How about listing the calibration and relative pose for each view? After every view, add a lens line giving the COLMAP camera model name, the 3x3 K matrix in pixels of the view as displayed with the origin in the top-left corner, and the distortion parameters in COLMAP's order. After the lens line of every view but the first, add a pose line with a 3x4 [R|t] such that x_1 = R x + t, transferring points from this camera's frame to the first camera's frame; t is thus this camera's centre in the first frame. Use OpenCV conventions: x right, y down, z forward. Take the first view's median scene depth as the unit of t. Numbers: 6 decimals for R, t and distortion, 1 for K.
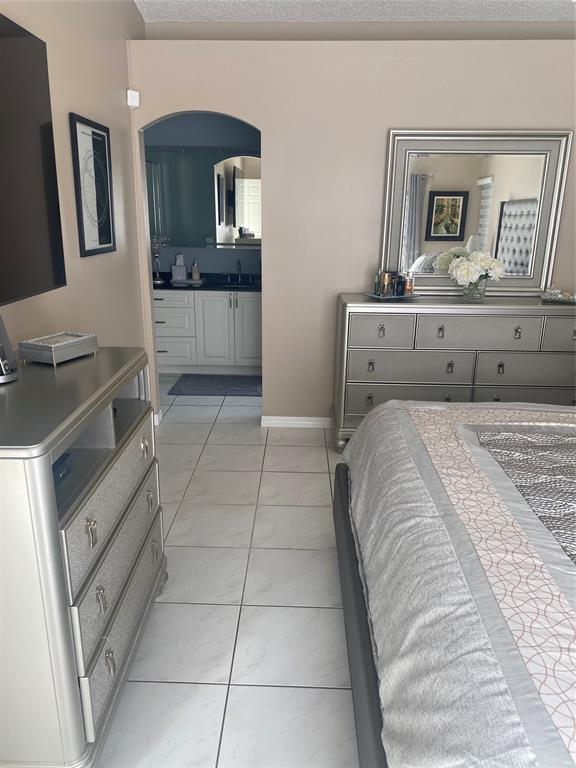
lens RADIAL K [[586.9, 0, 284.5], [0, 586.9, 382.6], [0, 0, 1]] dist [0.014325, -0.030954]
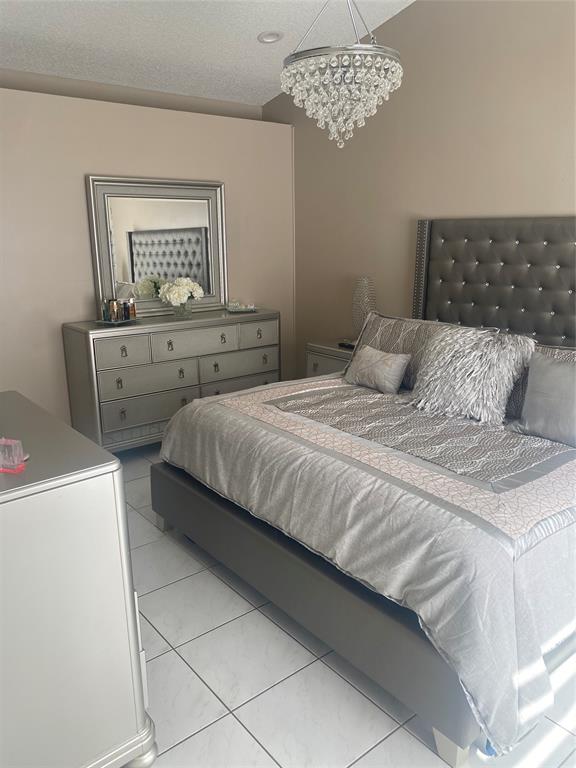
lens RADIAL K [[586.9, 0, 286.0], [0, 586.9, 384.9], [0, 0, 1]] dist [0.014325, -0.030954]
pose [[0.753937, -0.177682, 0.632461, -0.319862], [0.198729, 0.979309, 0.038226, -0.006358], [-0.626167, 0.096868, 0.773648, -0.066202]]
